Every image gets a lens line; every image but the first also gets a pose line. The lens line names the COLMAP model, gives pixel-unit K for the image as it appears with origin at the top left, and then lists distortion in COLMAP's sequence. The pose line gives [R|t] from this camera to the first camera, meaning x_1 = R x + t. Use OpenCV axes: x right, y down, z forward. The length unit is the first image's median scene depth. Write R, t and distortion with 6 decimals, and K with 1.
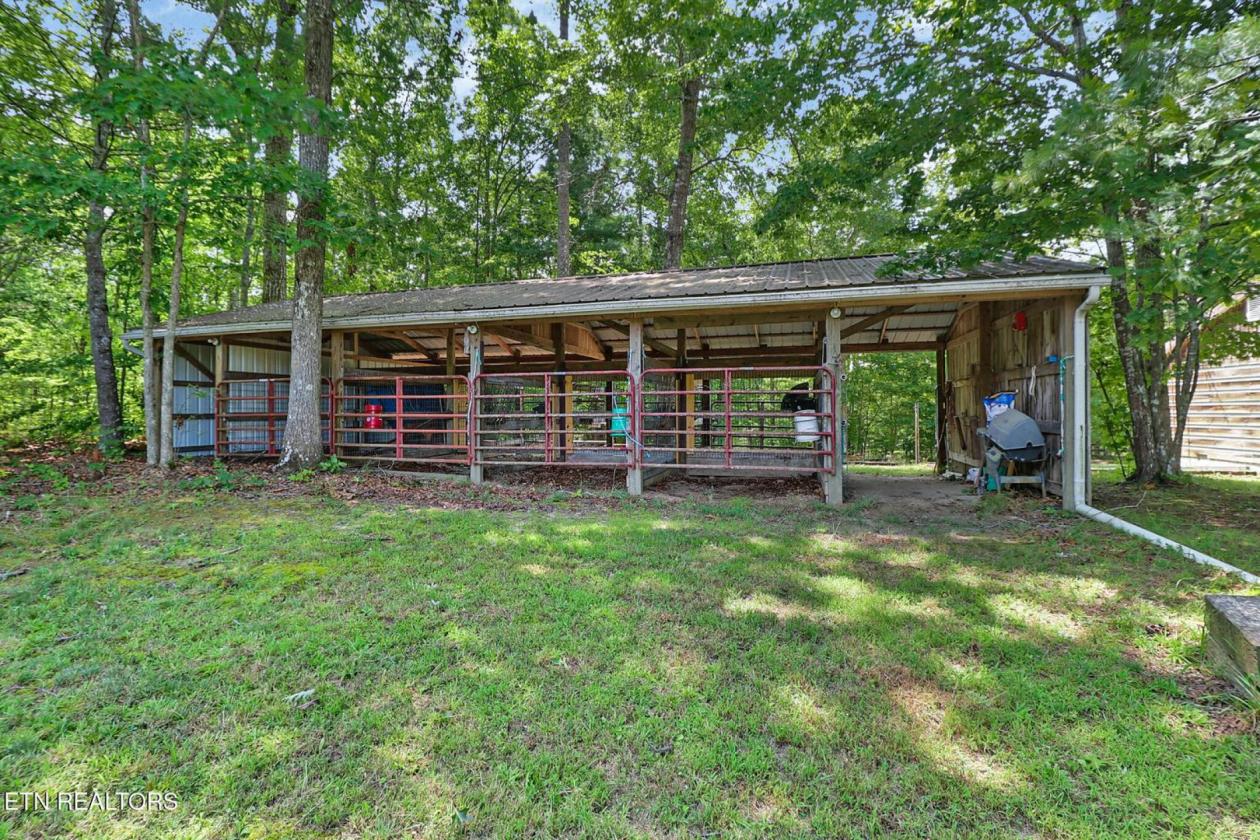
lens RADIAL K [[595.2, 0, 627.3], [0, 595.2, 409.9], [0, 0, 1]] dist [0.001379, -0.000021]
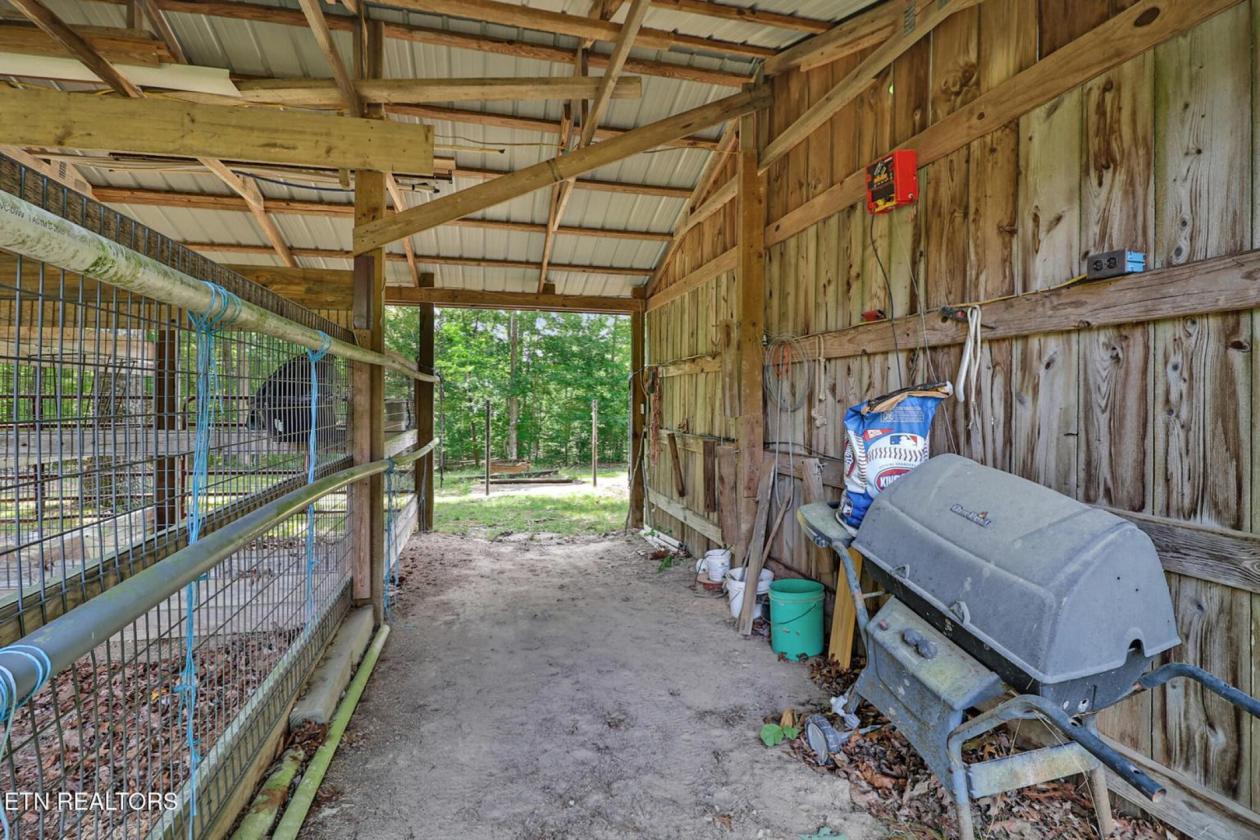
lens RADIAL K [[595.2, 0, 628.9], [0, 595.2, 408.7], [0, 0, 1]] dist [0.001379, -0.000021]
pose [[0.867563, 0.005134, 0.497301, 0.230963], [-0.013045, 0.999838, 0.012437, -0.013929], [-0.497157, -0.017278, 0.867489, 0.499930]]
